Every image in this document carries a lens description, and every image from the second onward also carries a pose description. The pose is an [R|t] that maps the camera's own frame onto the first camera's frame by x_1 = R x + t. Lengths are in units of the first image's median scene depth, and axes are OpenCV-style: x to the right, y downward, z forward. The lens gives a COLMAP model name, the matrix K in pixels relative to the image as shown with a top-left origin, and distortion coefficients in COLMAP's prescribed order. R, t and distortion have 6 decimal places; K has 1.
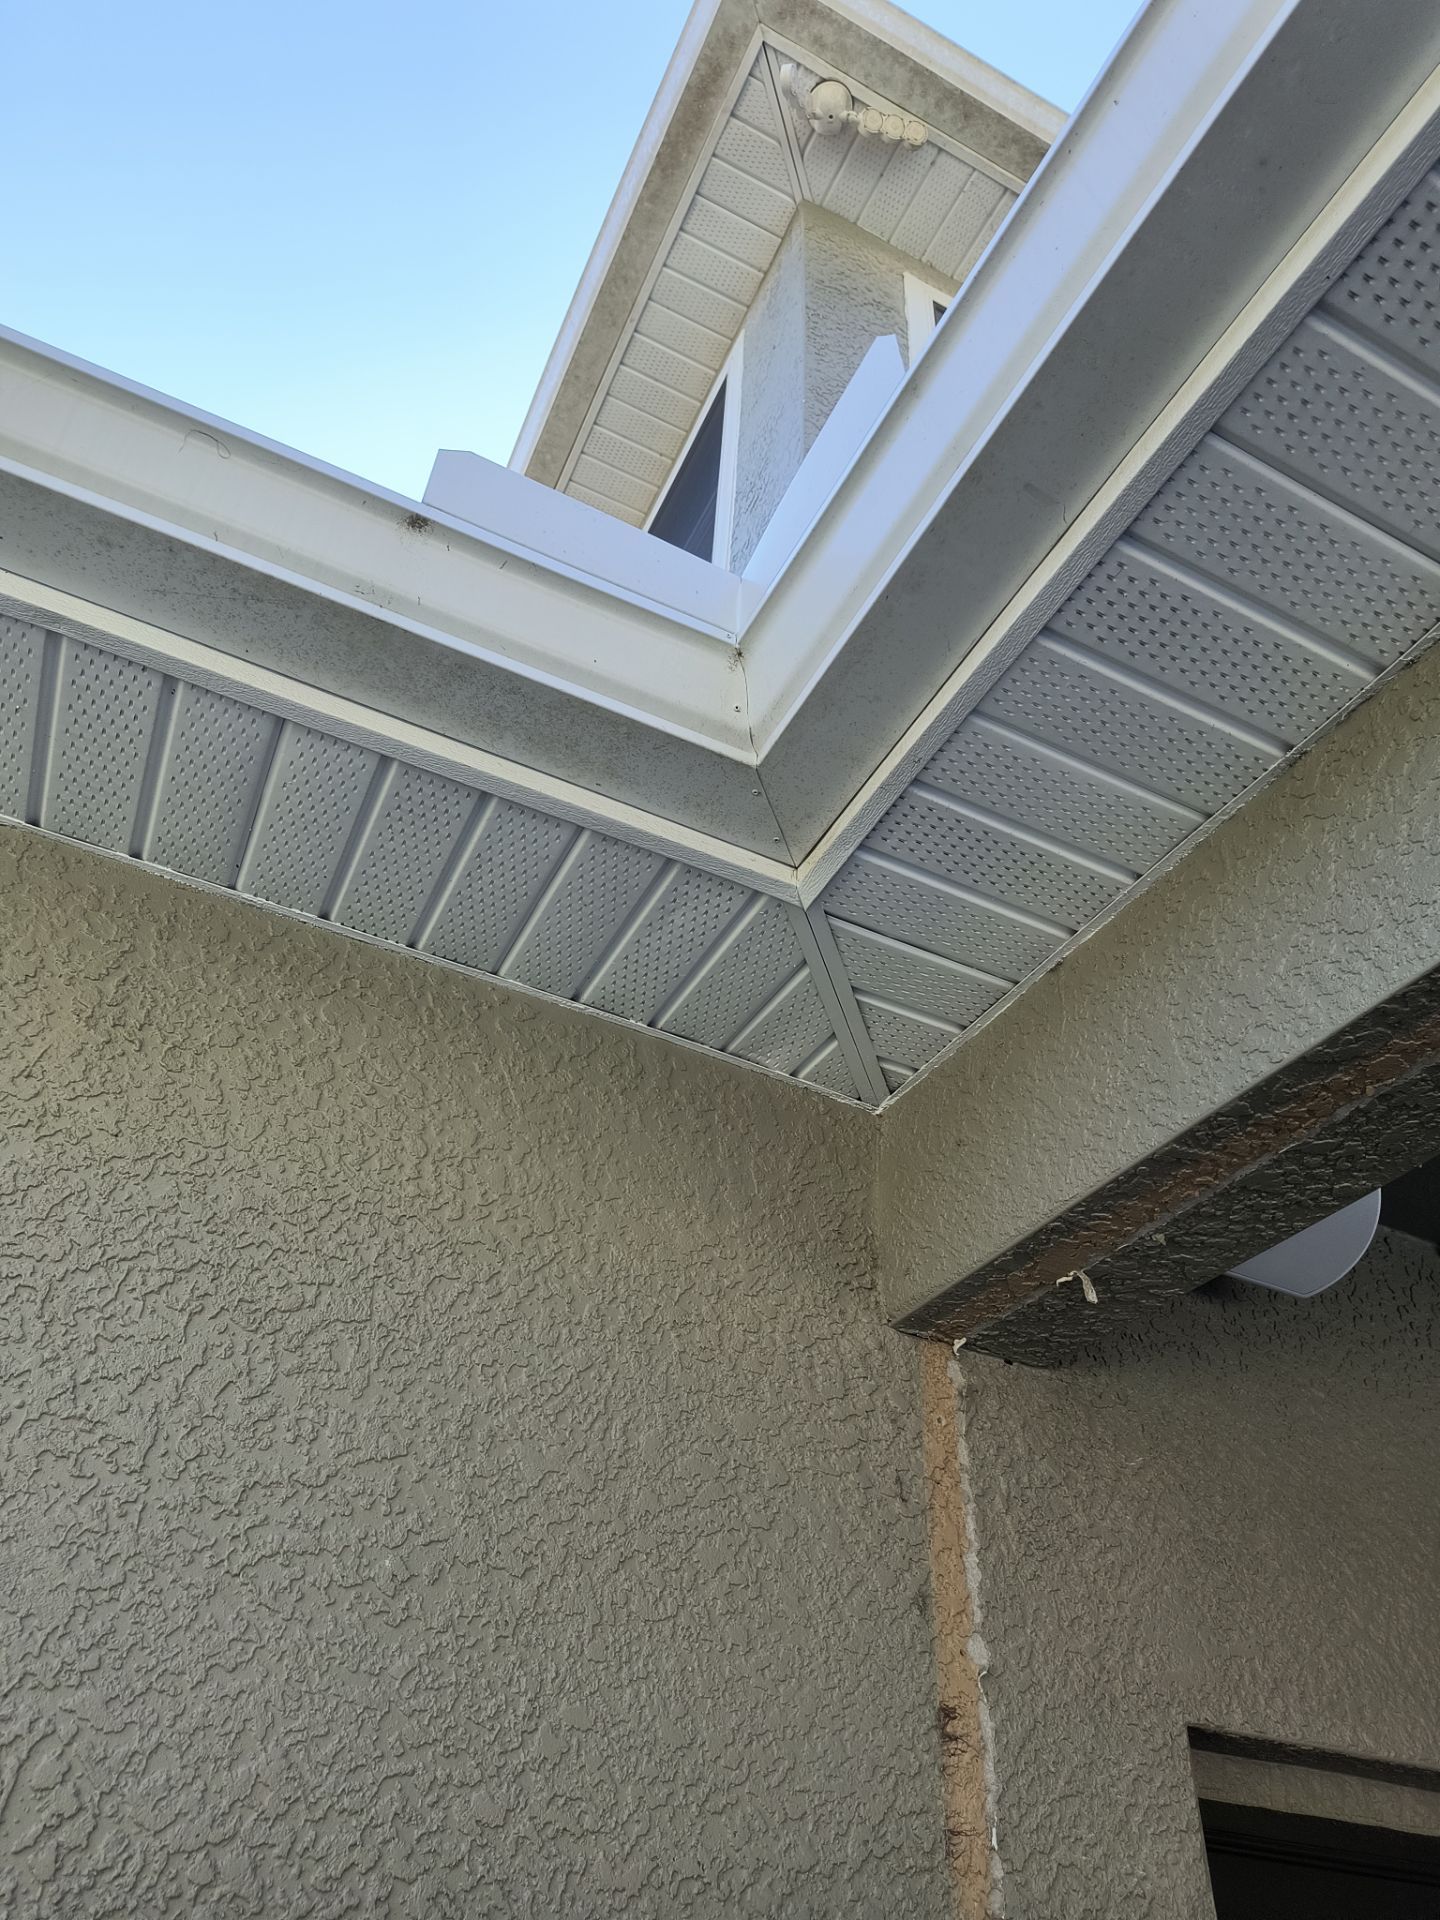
lens RADIAL K [[1334.0, 0, 713.2], [0, 1334.0, 952.6], [0, 0, 1]] dist [0.055730, -0.085324]
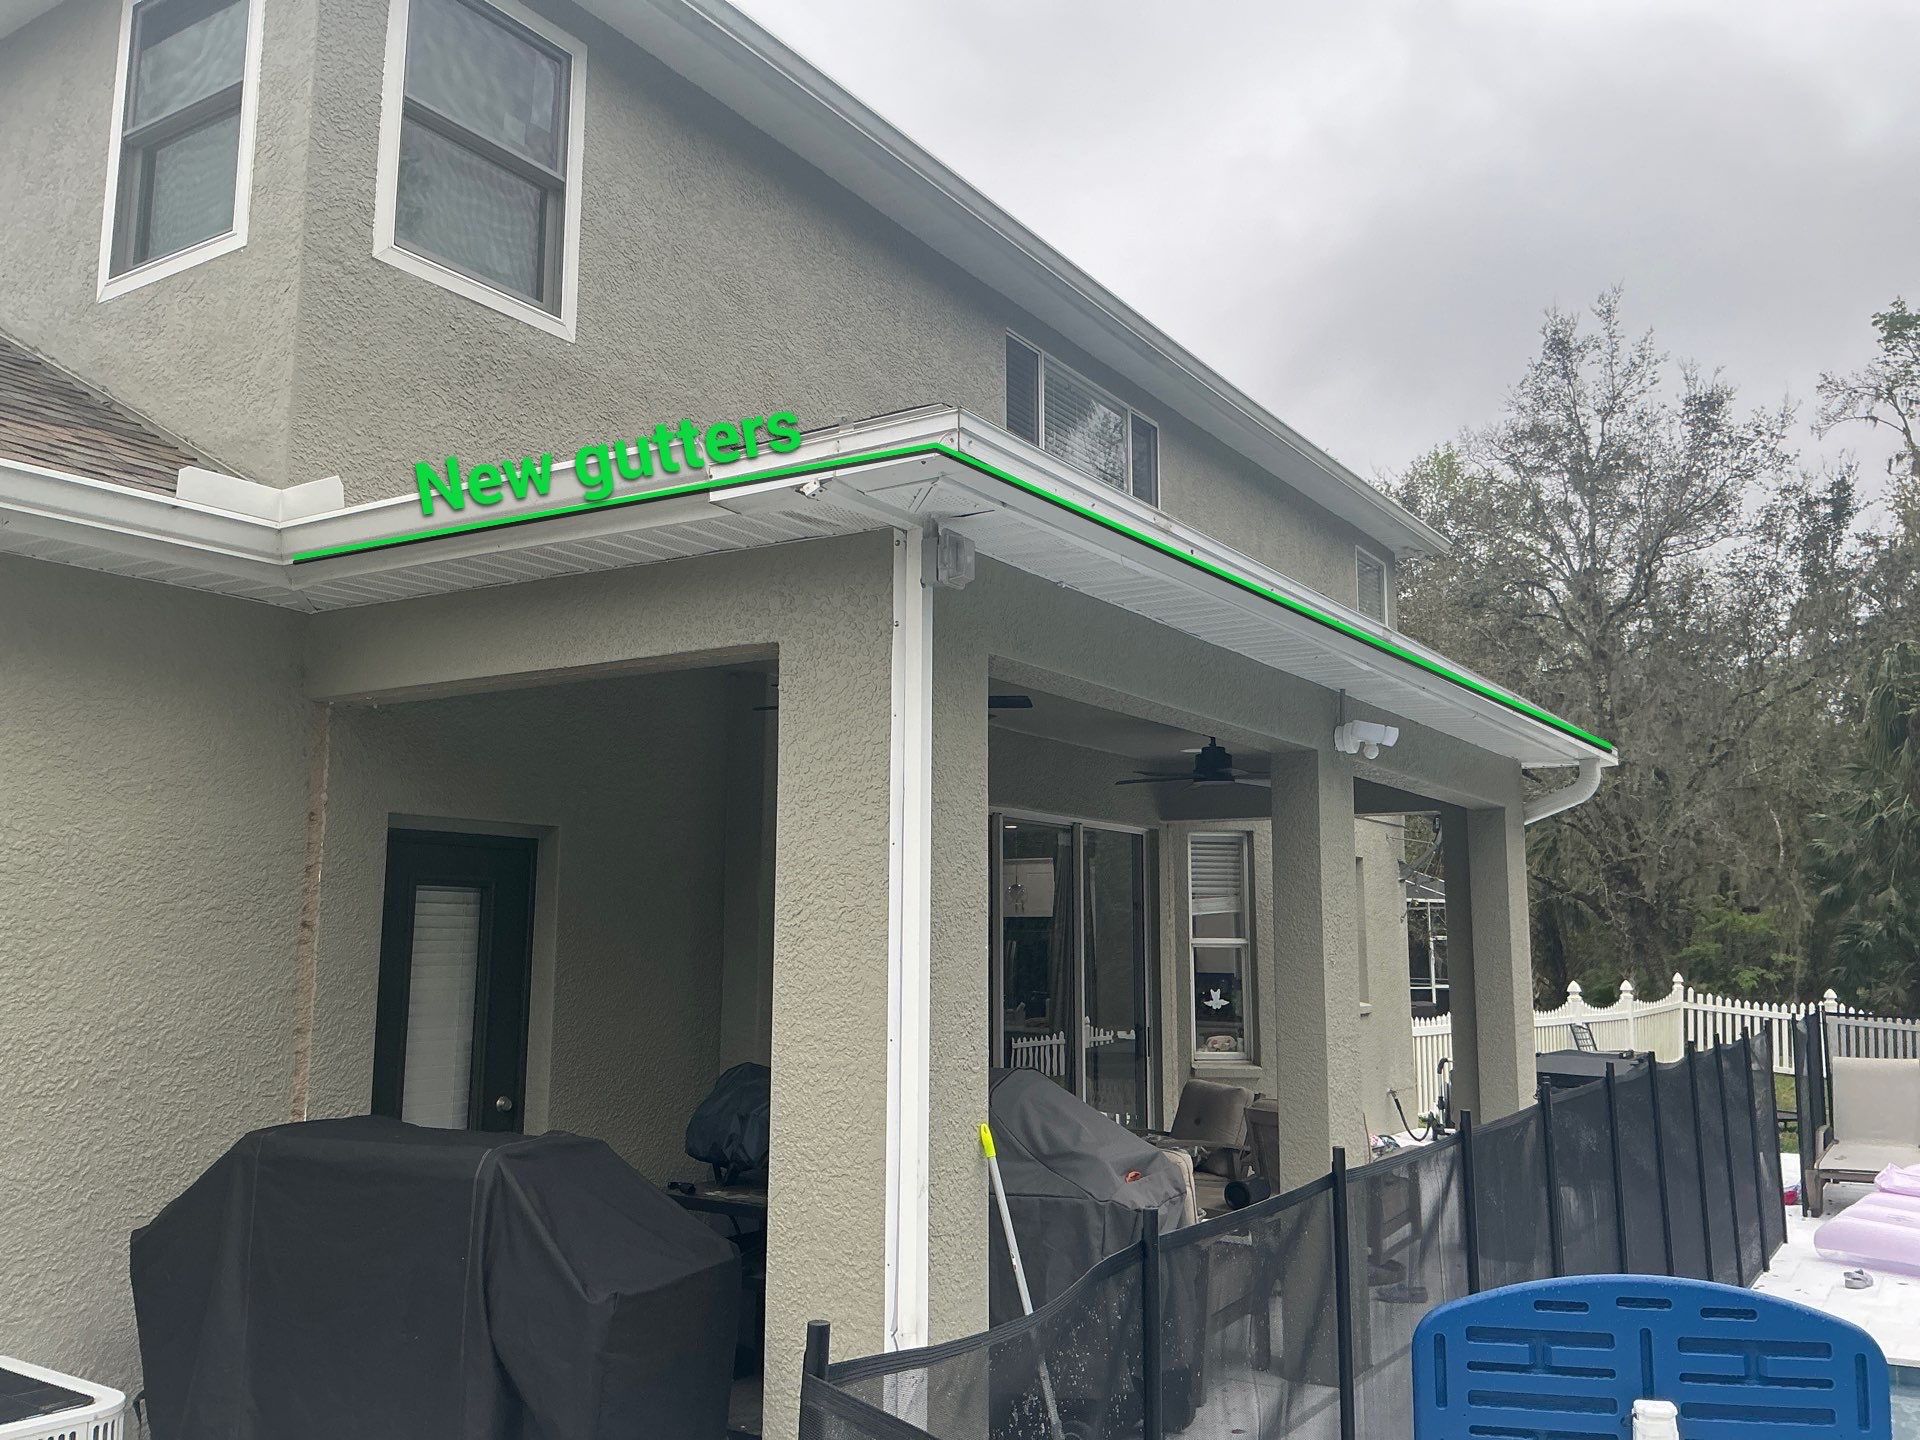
lens RADIAL K [[1572.3, 0, 945.7], [0, 1572.3, 727.2], [0, 0, 1]] dist [0.074173, -0.139138]
pose [[0.860725, 0.025642, 0.508423, -0.434410], [-0.298461, 0.834493, 0.463187, -1.709259], [-0.412398, -0.550422, 0.725923, -2.152259]]
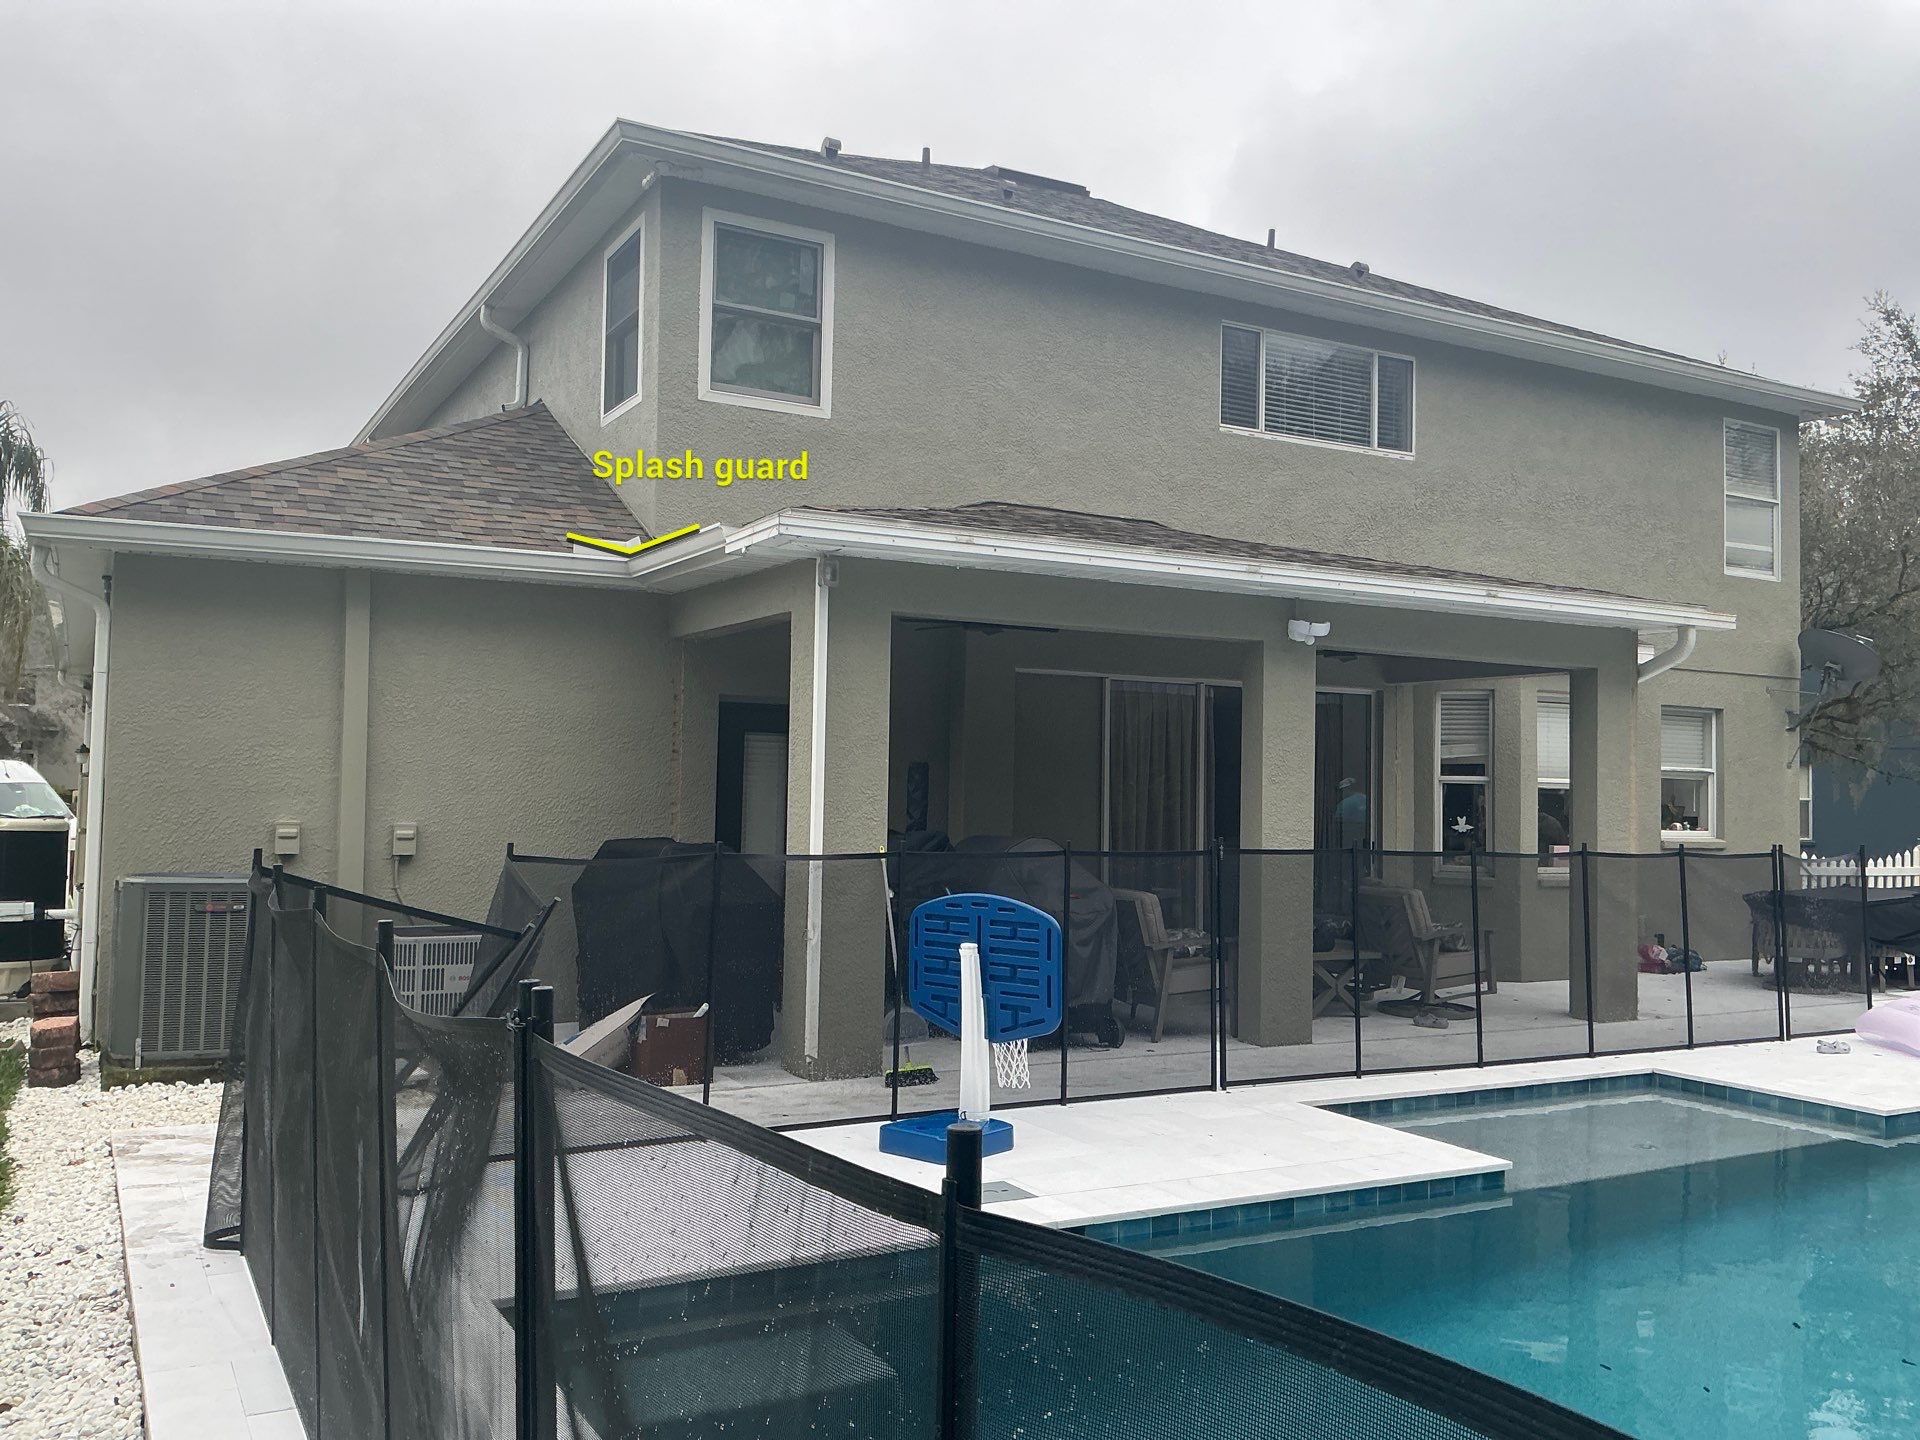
lens RADIAL K [[1611.7, 0, 979.2], [0, 1611.7, 718.4], [0, 0, 1]] dist [0.114451, -0.127052]
pose [[0.998832, -0.026380, 0.040476, 1.193100], [-0.003659, 0.794064, 0.607824, -3.751074], [-0.048175, -0.607262, 0.793040, -4.891739]]
